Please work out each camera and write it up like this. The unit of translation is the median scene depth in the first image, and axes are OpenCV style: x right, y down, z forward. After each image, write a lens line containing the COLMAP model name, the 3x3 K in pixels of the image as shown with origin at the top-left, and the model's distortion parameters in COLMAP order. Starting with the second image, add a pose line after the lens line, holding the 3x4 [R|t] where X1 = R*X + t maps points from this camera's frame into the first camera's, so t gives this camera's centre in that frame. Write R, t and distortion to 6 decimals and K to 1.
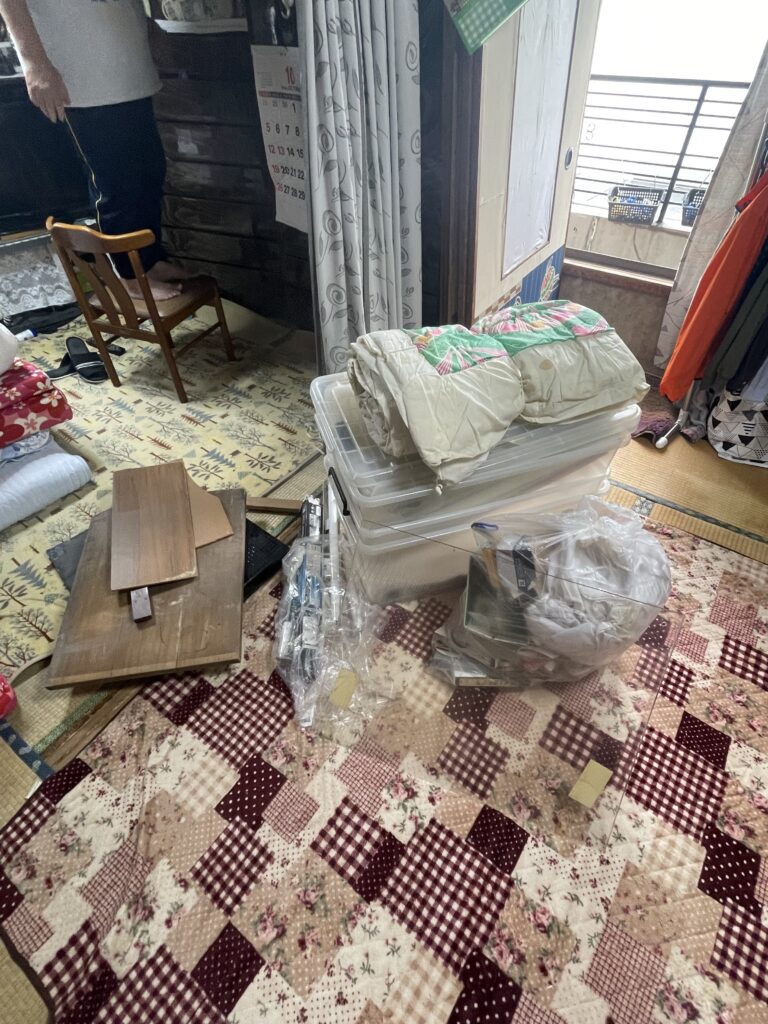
lens RADIAL K [[556.3, 0, 384.0], [0, 556.3, 512.0], [0, 0, 1]] dist [0.020003, 0.001984]
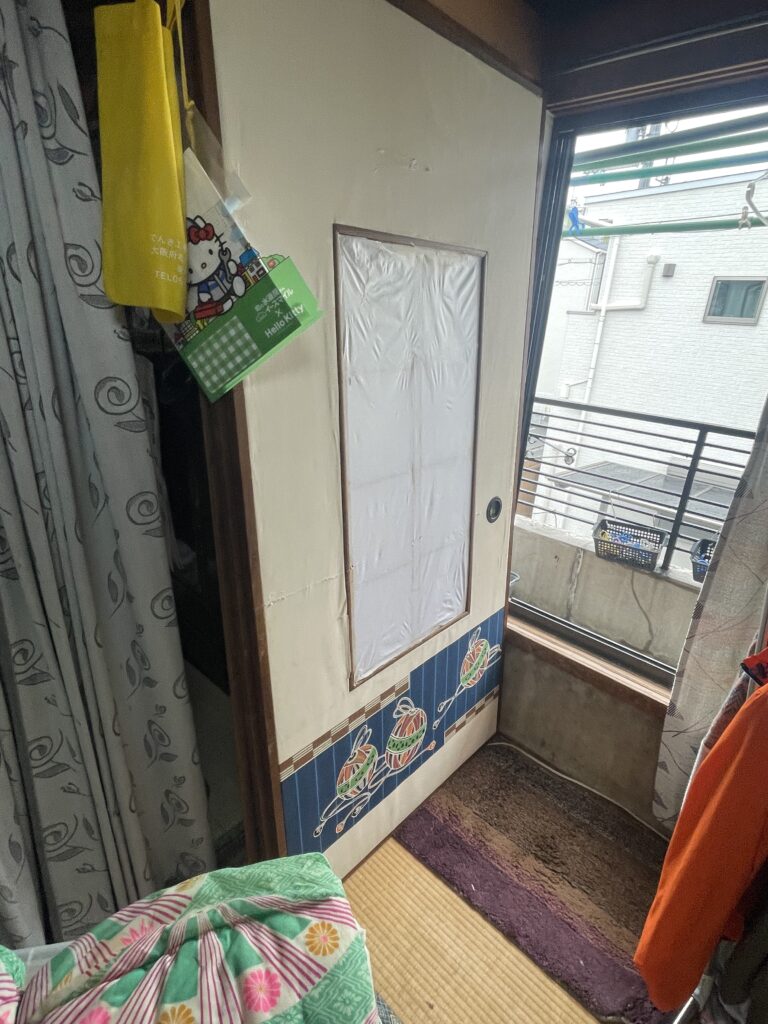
lens RADIAL K [[556.3, 0, 384.0], [0, 556.3, 512.0], [0, 0, 1]] dist [0.020003, 0.001984]
pose [[0.987395, 0.104521, -0.118853, 0.233076], [-0.142040, 0.916453, -0.374083, -0.292523], [0.069823, 0.386250, 0.919748, 0.297569]]
